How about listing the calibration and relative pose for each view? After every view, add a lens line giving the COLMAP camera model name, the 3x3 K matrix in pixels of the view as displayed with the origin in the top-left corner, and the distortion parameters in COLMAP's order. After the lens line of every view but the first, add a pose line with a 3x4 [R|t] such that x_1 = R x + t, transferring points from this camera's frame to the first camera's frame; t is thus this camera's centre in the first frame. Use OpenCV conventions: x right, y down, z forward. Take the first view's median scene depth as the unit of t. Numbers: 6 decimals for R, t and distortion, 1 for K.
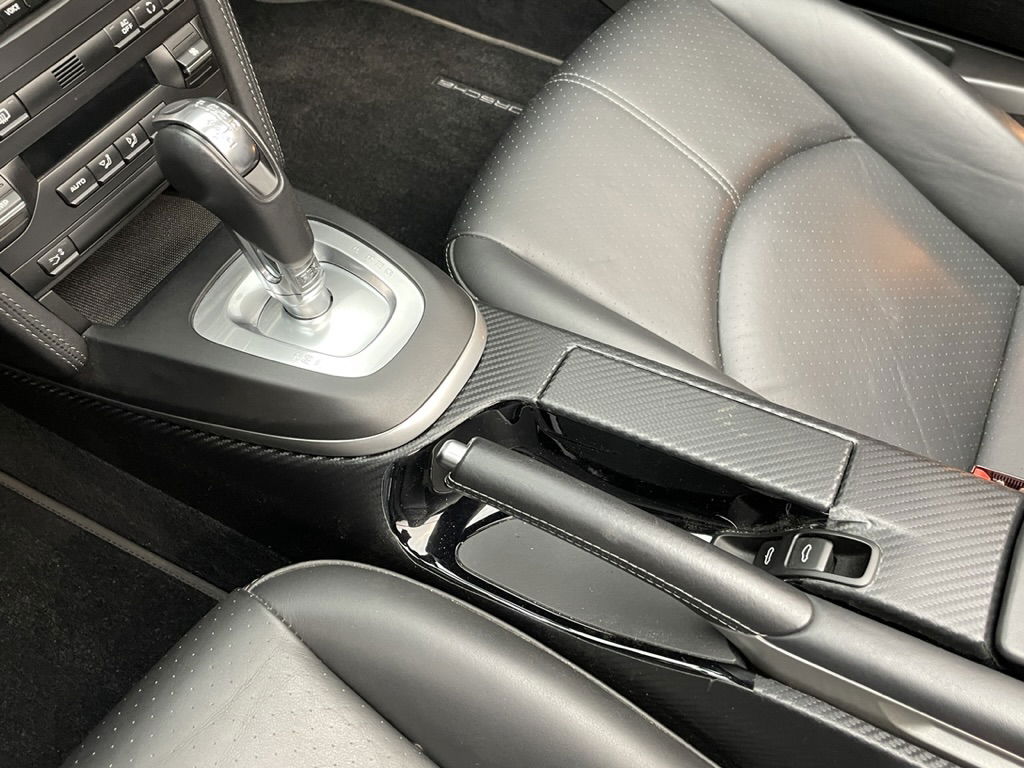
lens RADIAL K [[911.2, 0, 519.7], [0, 911.2, 373.4], [0, 0, 1]] dist [0.086075, -0.120366]
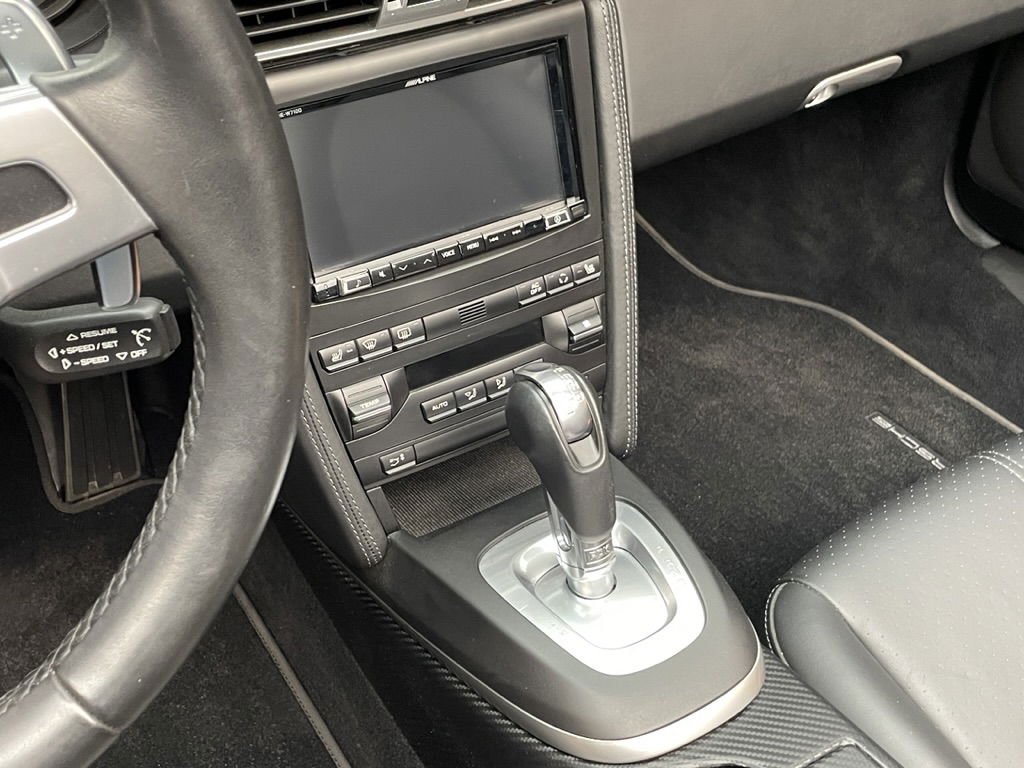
lens RADIAL K [[1183.6, 0, 516.6], [0, 1183.6, 391.8], [0, 0, 1]] dist [0.077017, 0.000000]
pose [[0.862660, 0.285609, -0.417427, 0.168512], [-0.392528, 0.898520, -0.196425, 0.018836], [0.318966, 0.333300, 0.887227, -0.203394]]
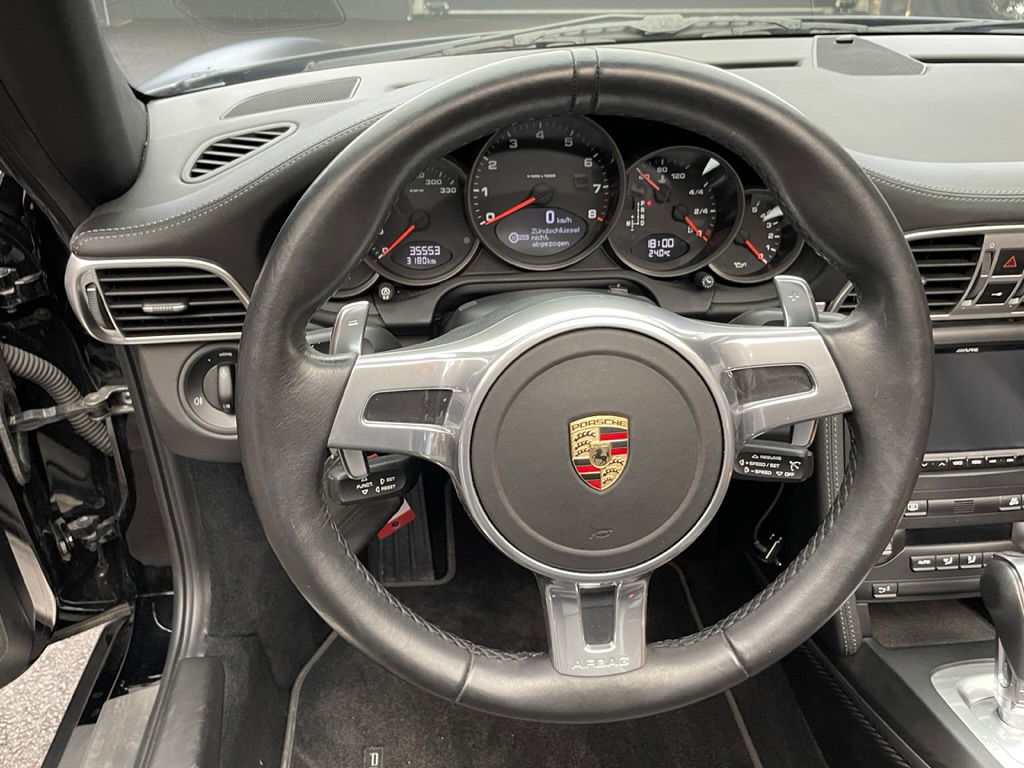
lens RADIAL K [[911.2, 0, 502.5], [0, 911.2, 393.1], [0, 0, 1]] dist [0.086075, -0.120366]
pose [[0.538044, 0.374488, -0.755161, 0.211167], [-0.666563, 0.737402, -0.109237, 0.225647], [0.515949, 0.562136, 0.646374, -0.534288]]
